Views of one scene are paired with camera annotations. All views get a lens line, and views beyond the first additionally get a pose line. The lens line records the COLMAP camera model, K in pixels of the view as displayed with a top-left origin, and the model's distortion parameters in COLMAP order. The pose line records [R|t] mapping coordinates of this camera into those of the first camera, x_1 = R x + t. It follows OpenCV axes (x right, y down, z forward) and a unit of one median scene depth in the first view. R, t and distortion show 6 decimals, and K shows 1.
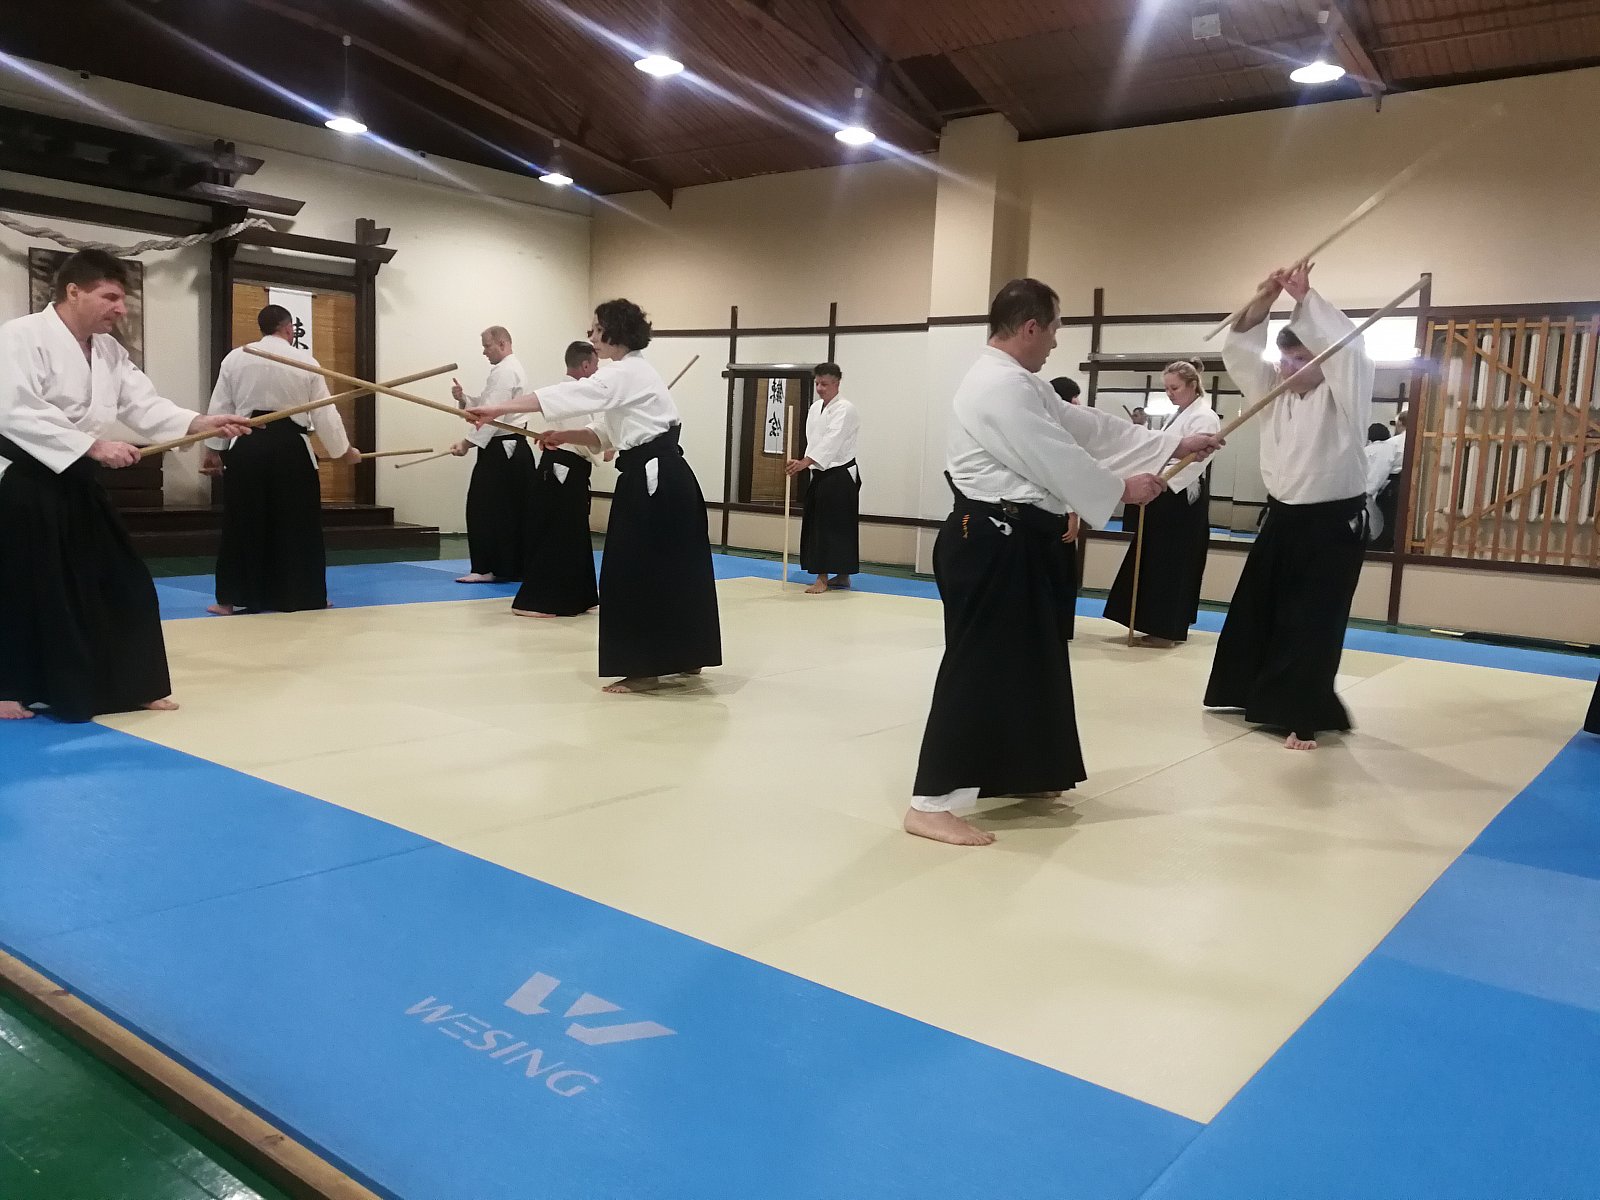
lens RADIAL K [[1292.5, 0, 805.0], [0, 1292.5, 586.2], [0, 0, 1]] dist [0.013192, 0.016721]
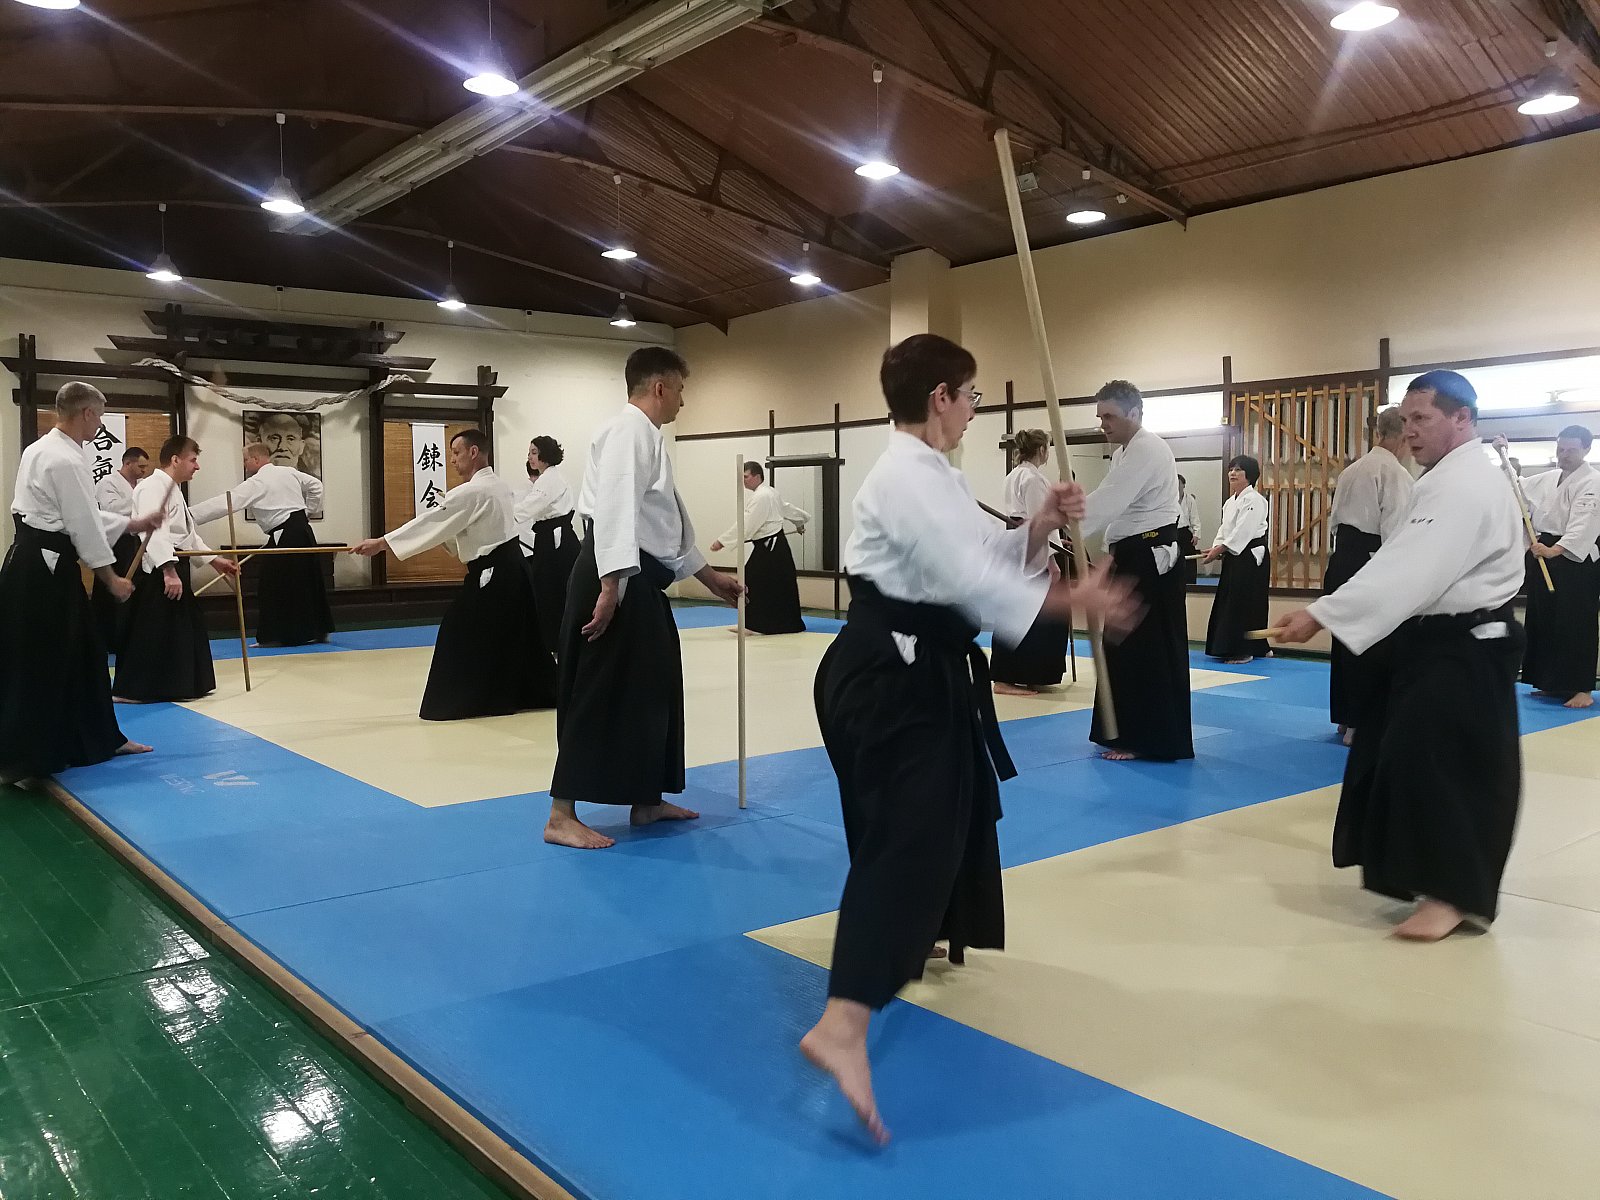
lens RADIAL K [[1307.7, 0, 805.4], [0, 1307.7, 565.7], [0, 0, 1]] dist [0.012509, 0.010012]
pose [[0.974045, -0.041966, -0.222430, 0.301304], [0.025056, 0.996614, -0.078309, 0.035906], [0.224963, 0.070703, 0.971799, -0.233552]]
